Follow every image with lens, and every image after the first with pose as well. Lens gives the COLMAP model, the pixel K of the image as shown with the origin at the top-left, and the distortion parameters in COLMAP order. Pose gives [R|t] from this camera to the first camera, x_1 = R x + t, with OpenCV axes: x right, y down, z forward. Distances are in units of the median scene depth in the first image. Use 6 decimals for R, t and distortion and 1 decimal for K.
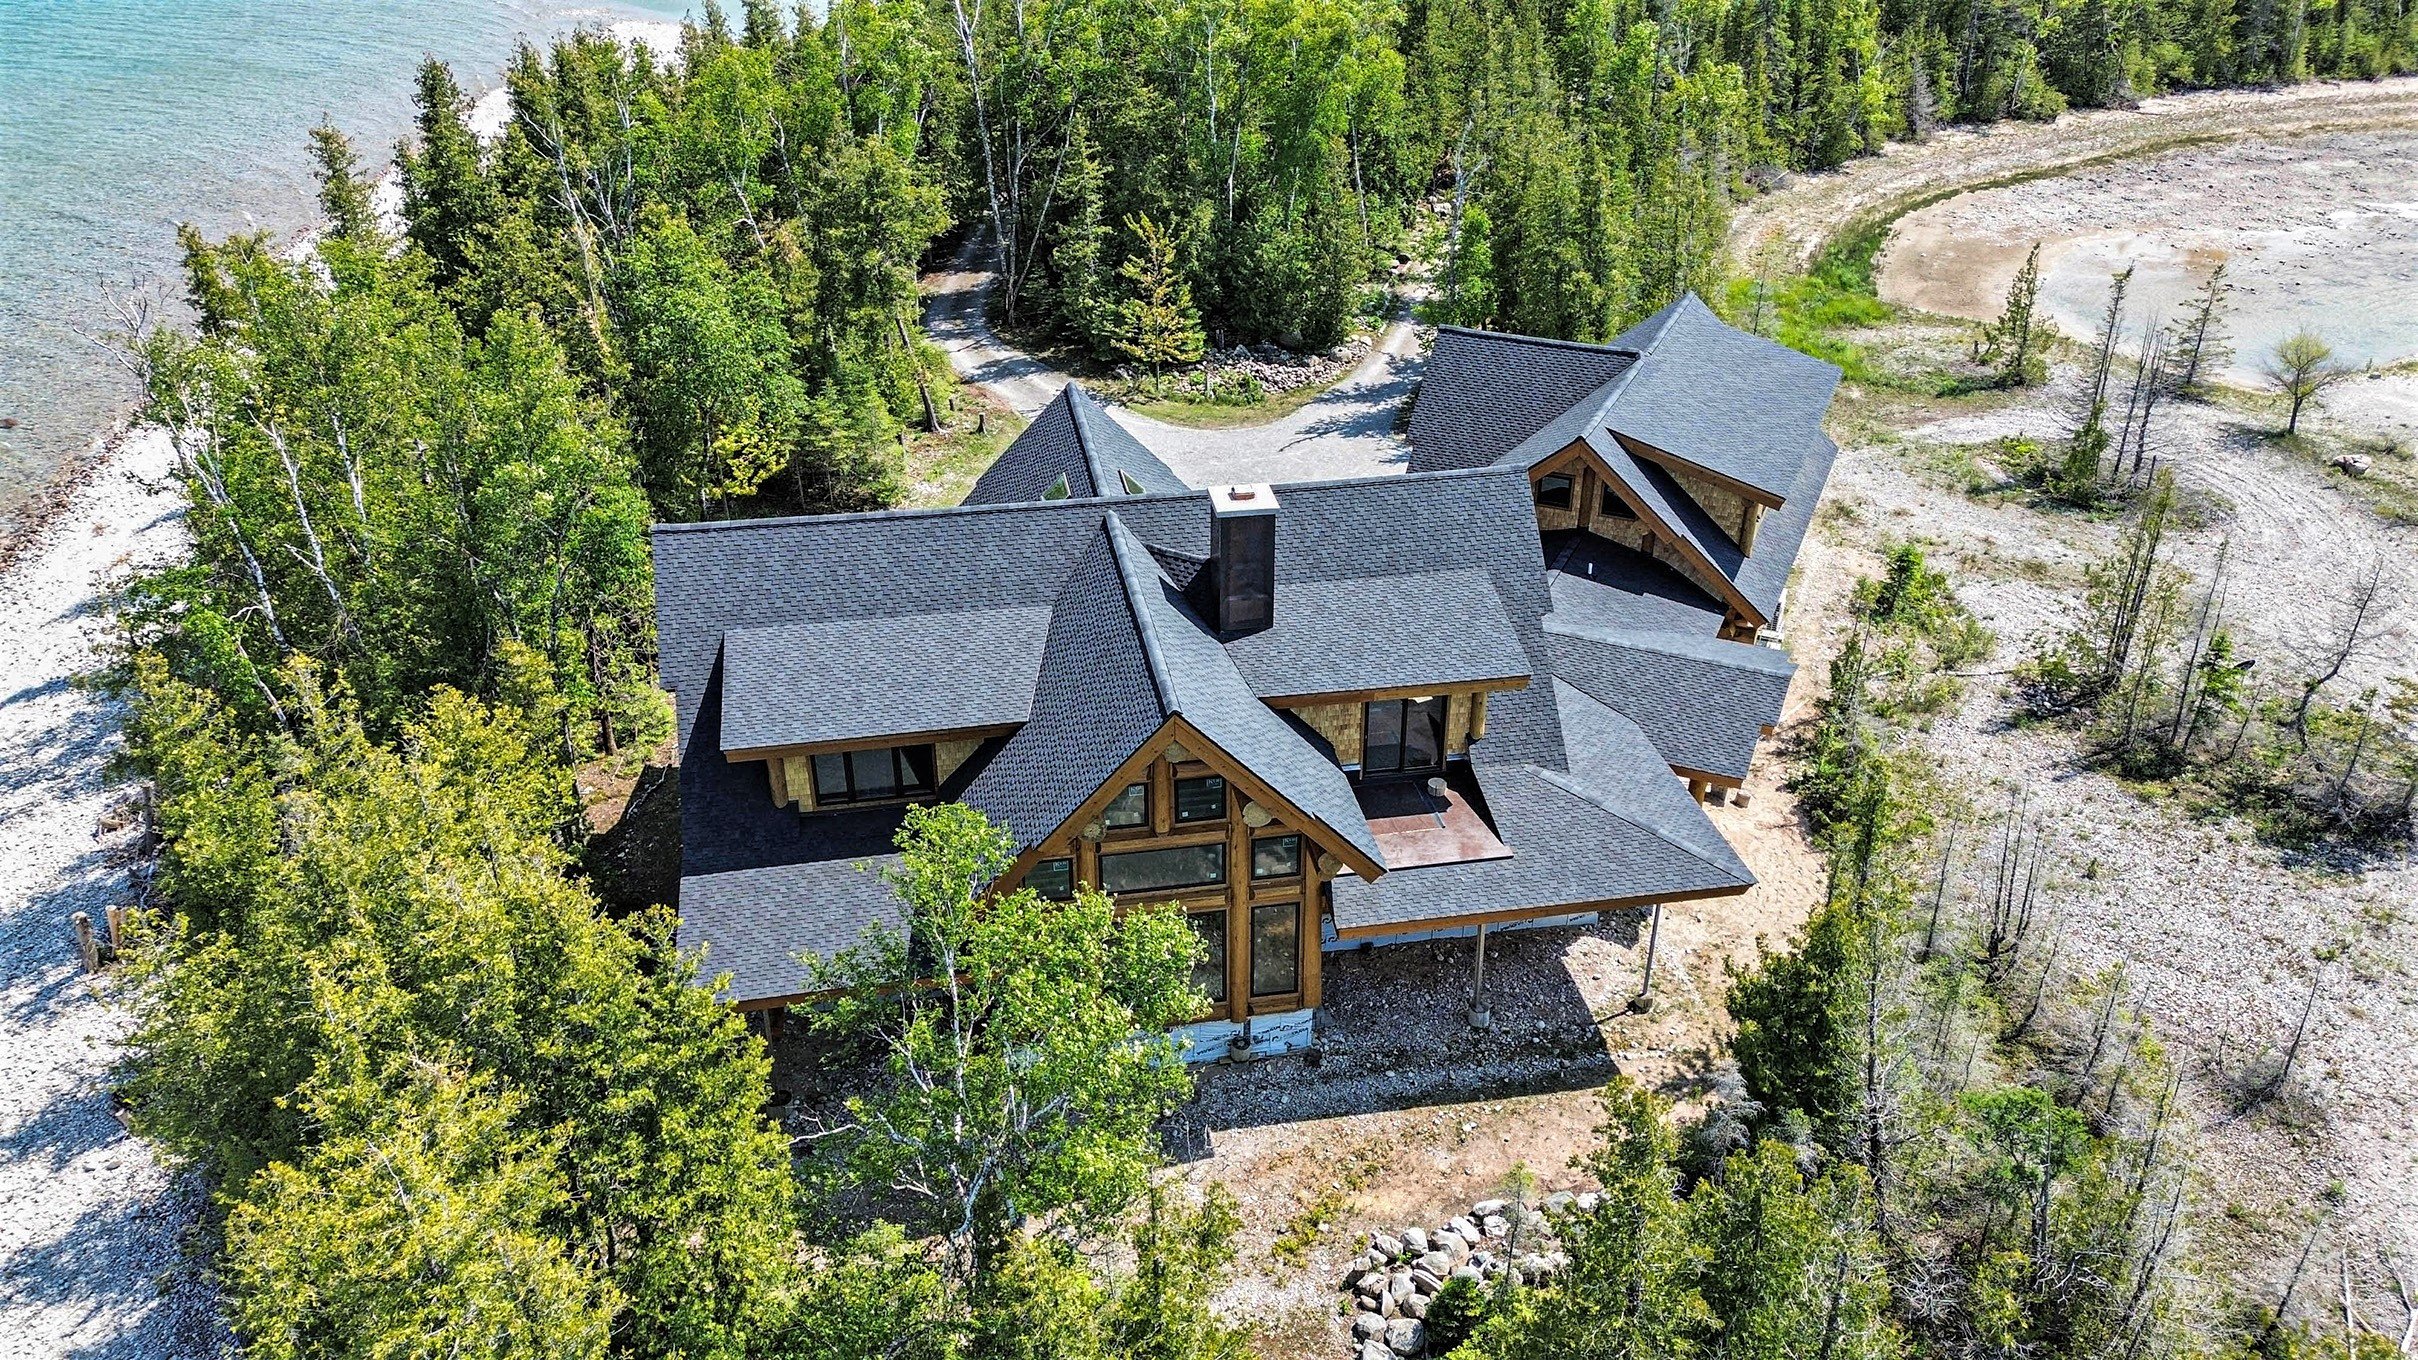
lens RADIAL K [[1720.1, 0, 1209.0], [0, 1720.1, 680.0], [0, 0, 1]] dist [0.113314, -0.118942]
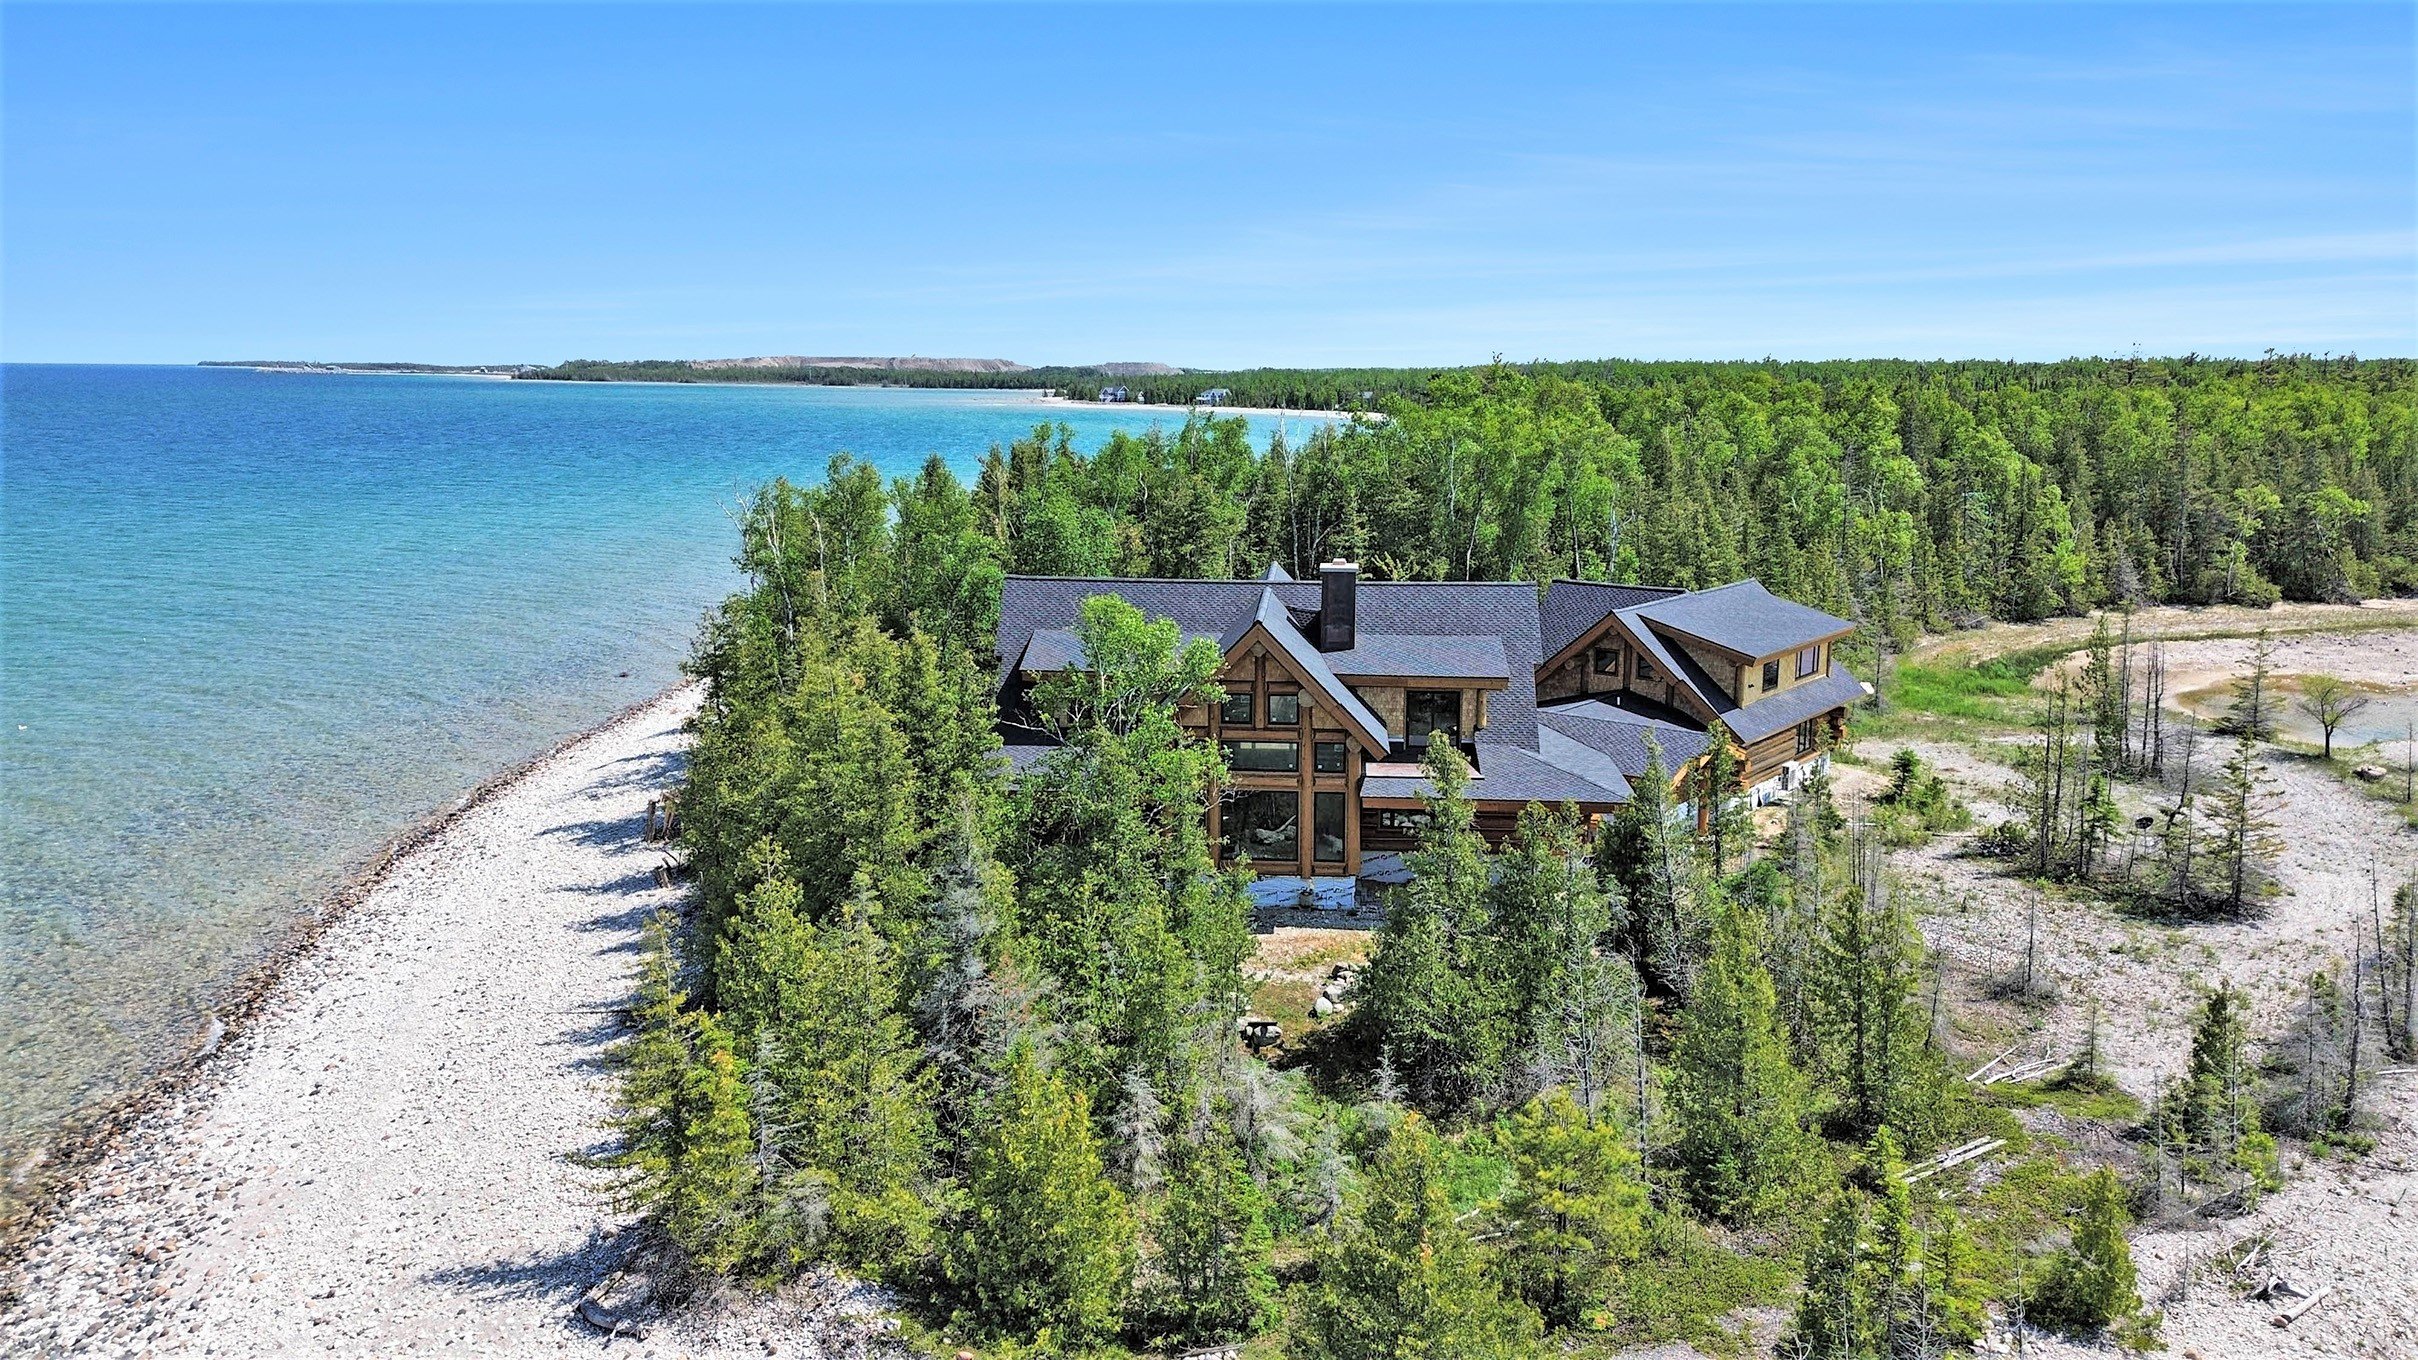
lens RADIAL K [[1720.1, 0, 1209.0], [0, 1720.1, 680.0], [0, 0, 1]] dist [0.113314, -0.118942]
pose [[0.971192, 0.053634, -0.232183, 0.156985], [-0.126000, 0.942577, -0.309309, 0.287002], [0.202261, 0.329653, 0.922182, -0.283844]]
